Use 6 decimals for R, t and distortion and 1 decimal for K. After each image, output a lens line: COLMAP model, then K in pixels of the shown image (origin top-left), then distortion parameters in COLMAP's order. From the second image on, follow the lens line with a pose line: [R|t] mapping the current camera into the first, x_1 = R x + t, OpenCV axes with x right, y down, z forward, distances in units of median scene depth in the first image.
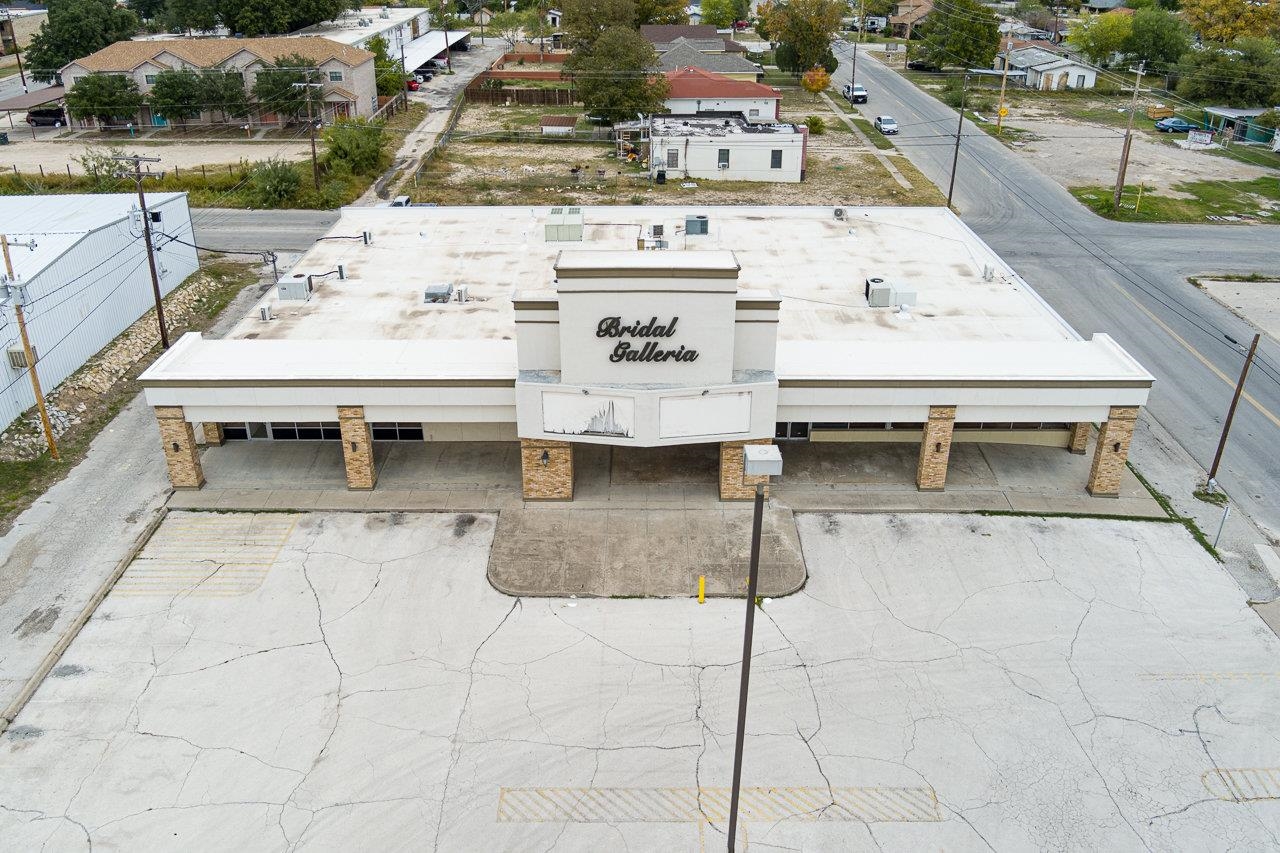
lens RADIAL K [[1034.6, 0, 640.0], [0, 1034.6, 426.5], [0, 0, 1]] dist [-0.070929, 0.004661]
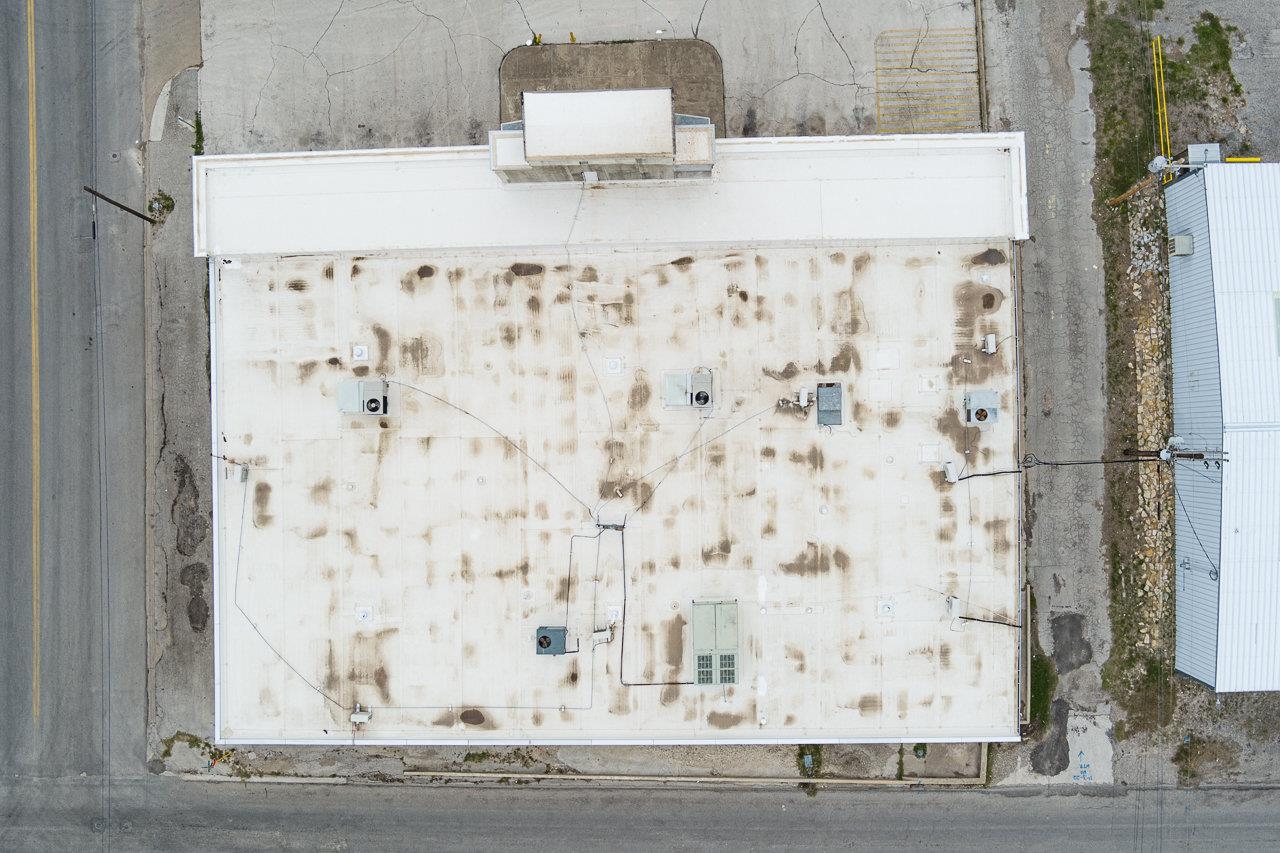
lens RADIAL K [[1156.6, 0, 658.5], [0, 1156.6, 385.3], [0, 0, 1]] dist [-0.064911, -0.001124]
pose [[-0.999730, 0.021040, 0.009814, -0.060743], [-0.000062, -0.425161, 0.905118, -1.408290], [0.023216, 0.904873, 0.425048, 0.675152]]
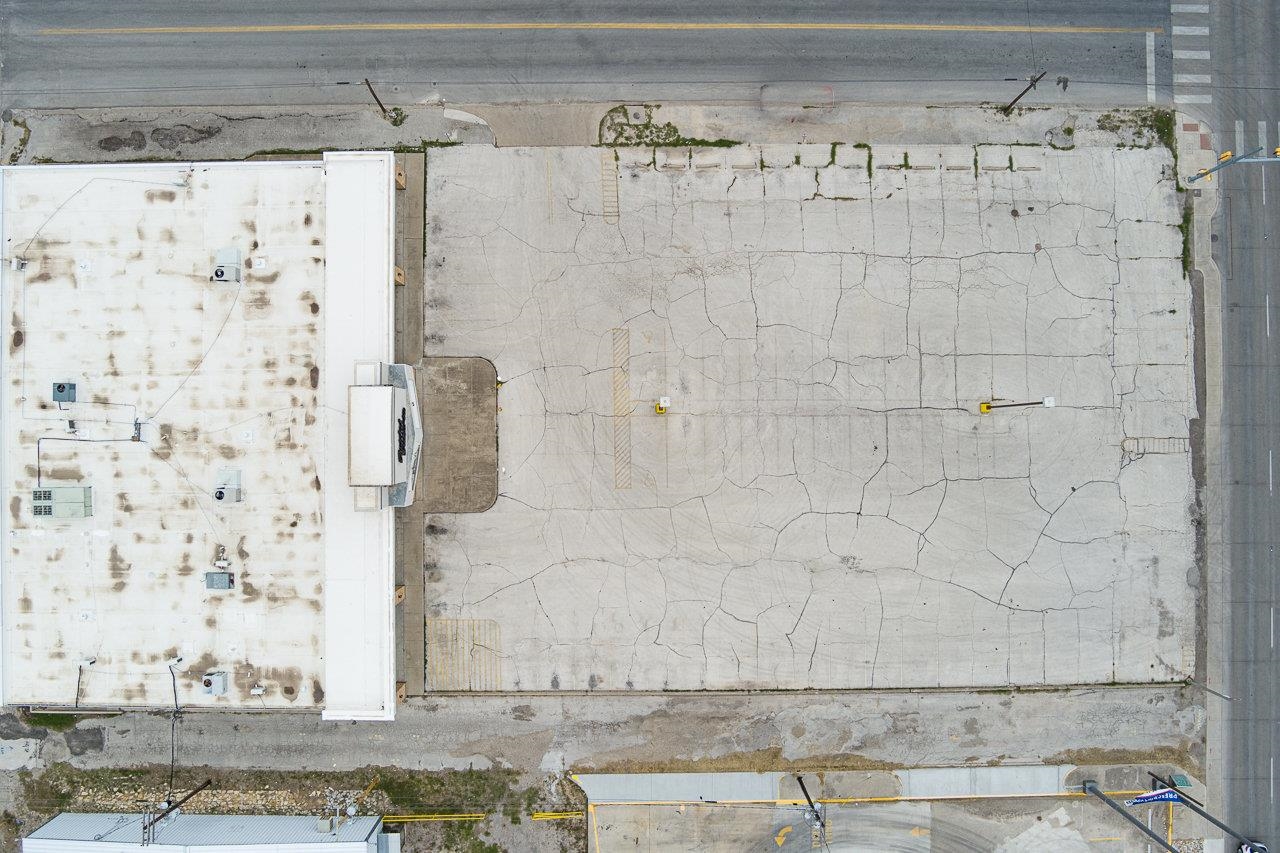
lens RADIAL K [[1034.6, 0, 640.0], [0, 1034.6, 426.5], [0, 0, 1]] dist [-0.070929, 0.004661]
pose [[-0.003317, -0.999944, 0.010034, 0.001487], [0.430886, 0.007626, 0.902374, -1.480351], [-0.902400, 0.007317, 0.430837, -0.169077]]
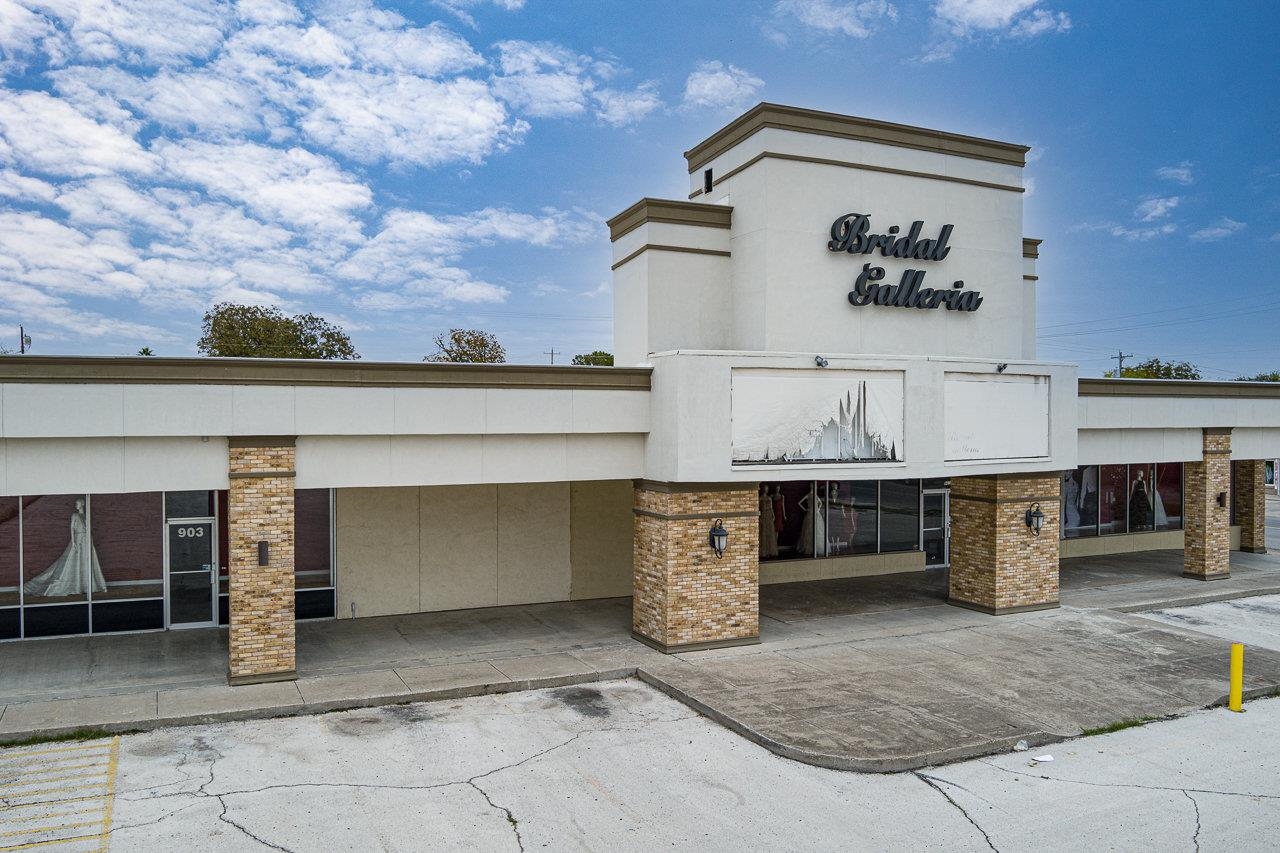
lens RADIAL K [[1038.3, 0, 640.0], [0, 1038.3, 426.5], [0, 0, 1]] dist [-0.086917, -0.017600]
pose [[0.901560, -0.005801, 0.432616, -0.326961], [0.192580, 0.900774, -0.389254, 0.161002], [-0.387431, 0.434249, 0.813219, 0.622426]]
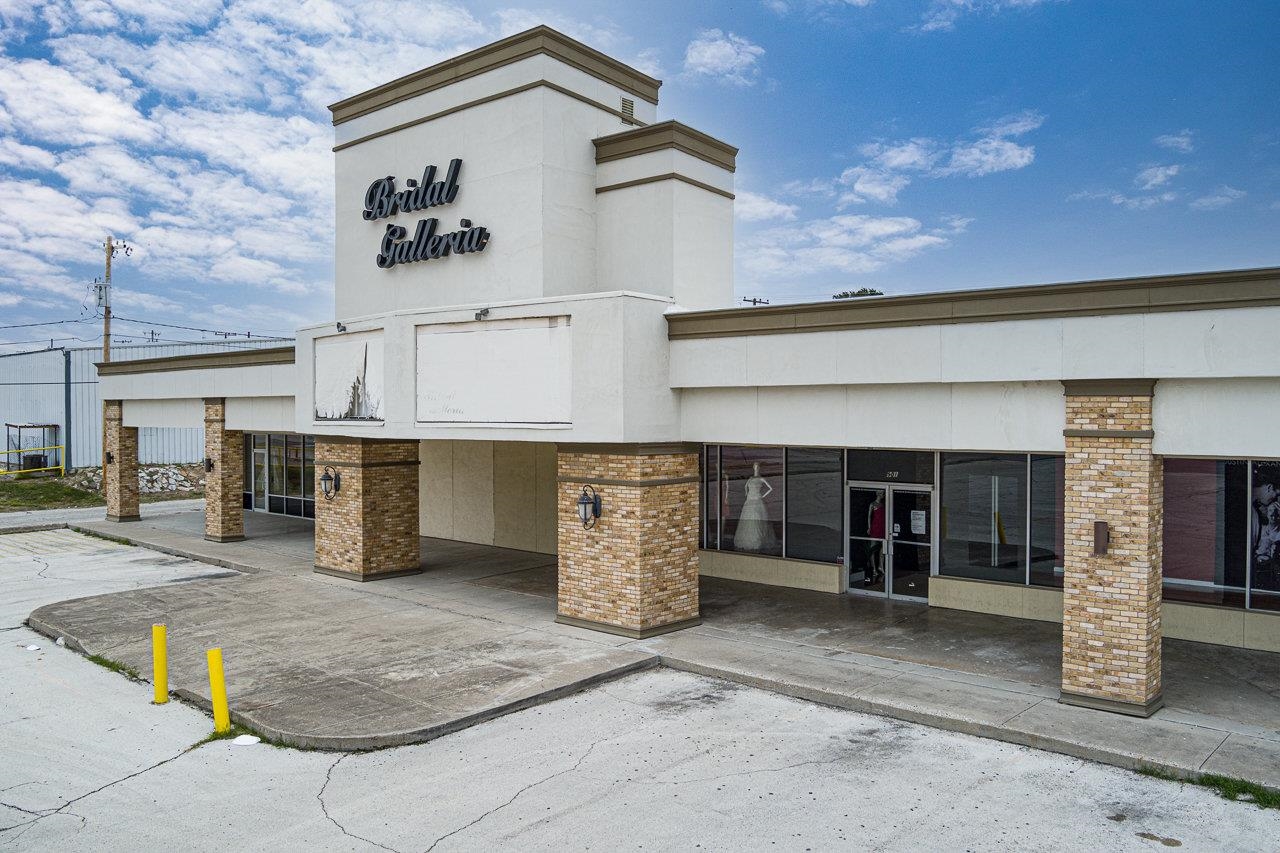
lens RADIAL K [[1034.6, 0, 640.0], [0, 1034.6, 426.5], [0, 0, 1]] dist [-0.070929, 0.004661]
pose [[0.738343, 0.009603, -0.674357, 0.402036], [-0.299930, 0.900254, -0.315569, 0.128257], [0.604062, 0.435258, 0.667577, 0.730416]]
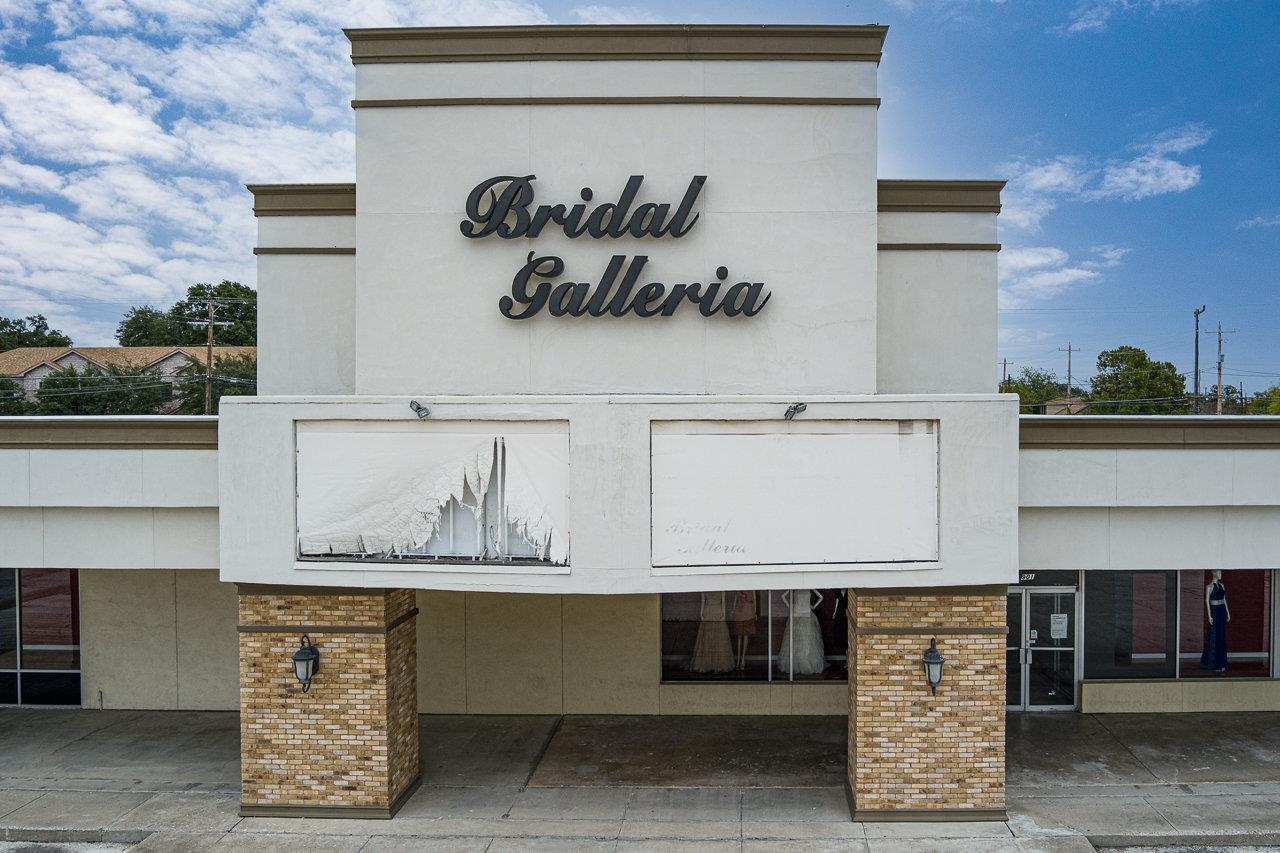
lens RADIAL K [[1199.0, 0, 744.8], [0, 1199.0, 427.4], [0, 0, 1]] dist [-0.075427, 0.011664]
pose [[0.999998, -0.001779, -0.000612, 0.046218], [0.001332, 0.899407, -0.437110, 0.127863], [0.001328, 0.437108, 0.899408, 0.642558]]
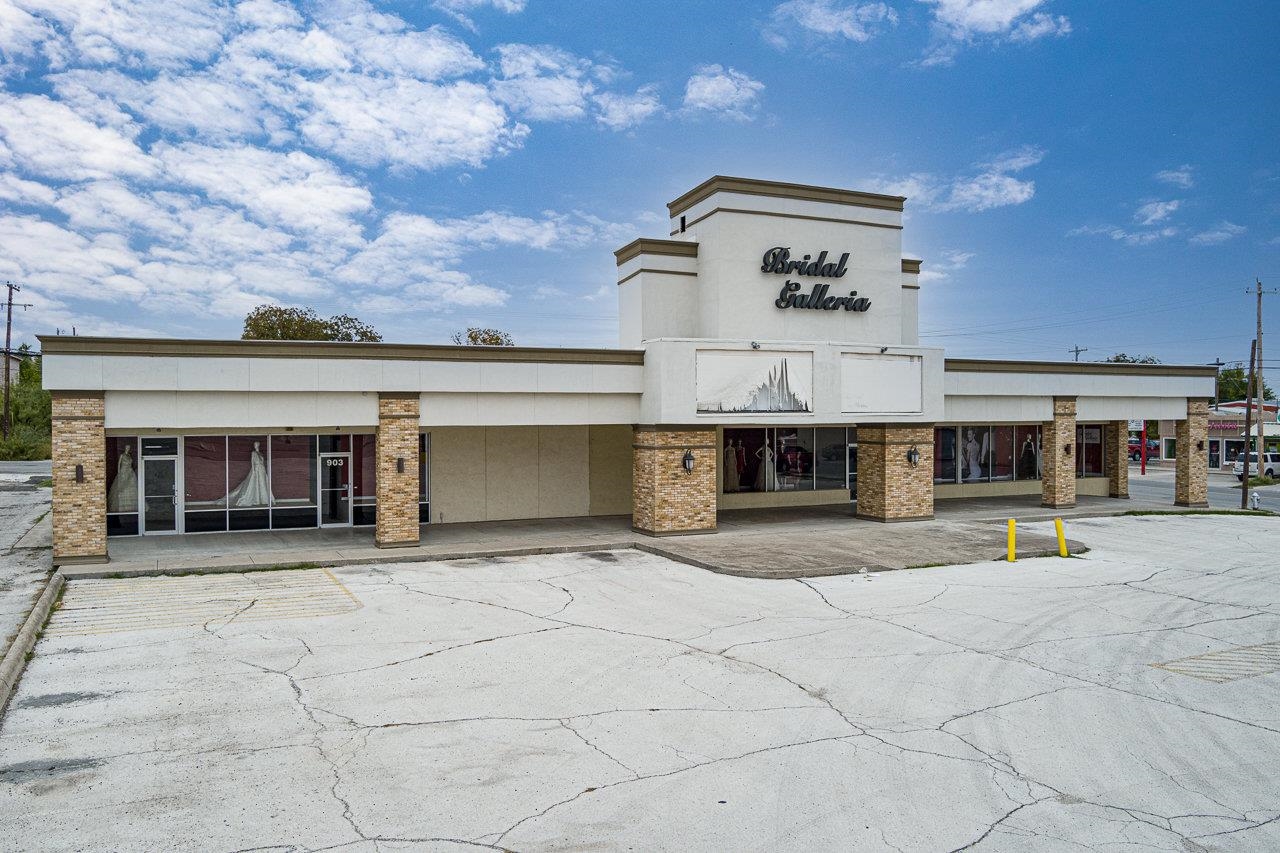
lens RADIAL K [[1034.6, 0, 640.0], [0, 1034.6, 426.5], [0, 0, 1]] dist [-0.070929, 0.004661]
pose [[0.902003, -0.008594, 0.431644, -0.429944], [0.195822, 0.899186, -0.391304, 0.281220], [-0.384765, 0.437483, 0.812751, 0.435295]]
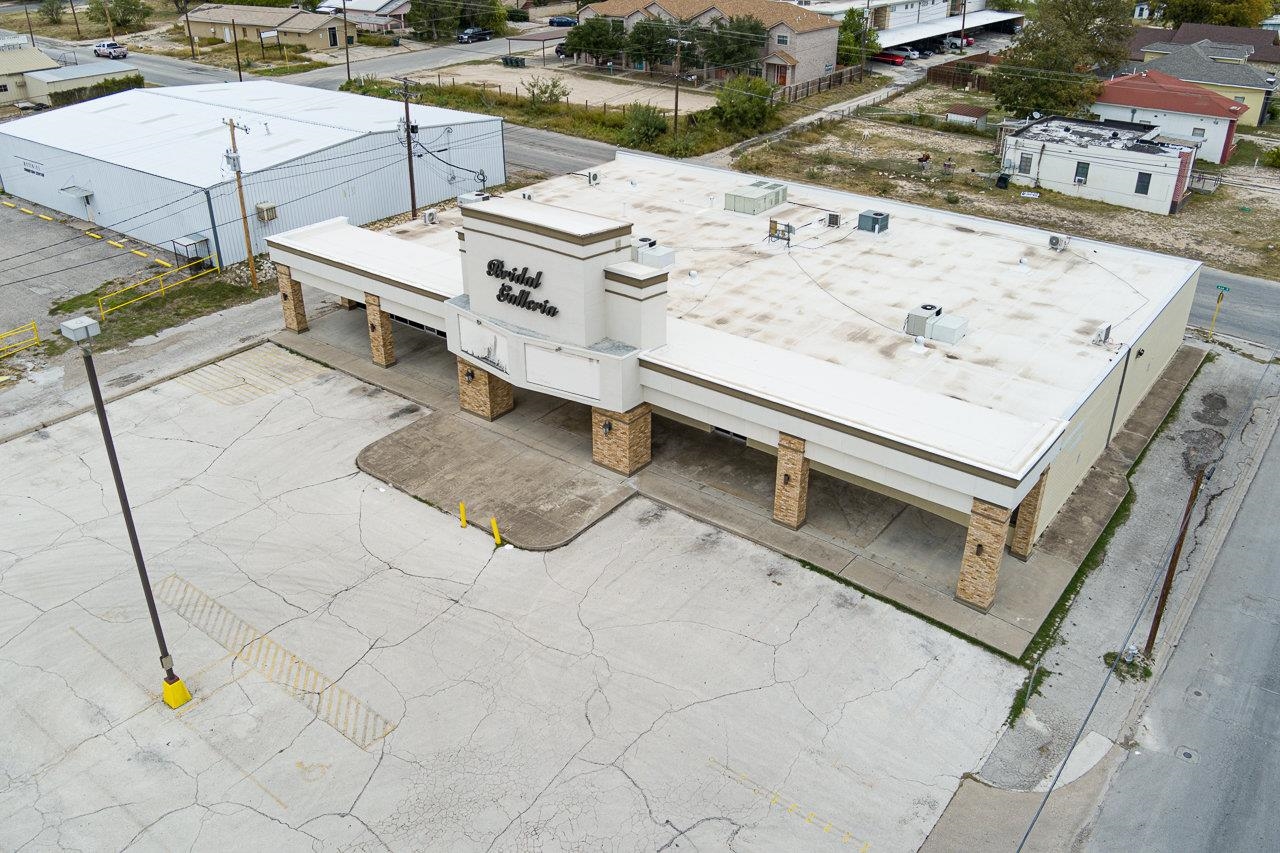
lens RADIAL K [[1034.6, 0, 640.0], [0, 1034.6, 426.5], [0, 0, 1]] dist [-0.070929, 0.004661]
pose [[0.787221, 0.287451, -0.545577, 0.694084], [-0.274691, 0.955549, 0.107100, -0.089102], [0.552112, 0.065554, 0.831189, 0.171053]]
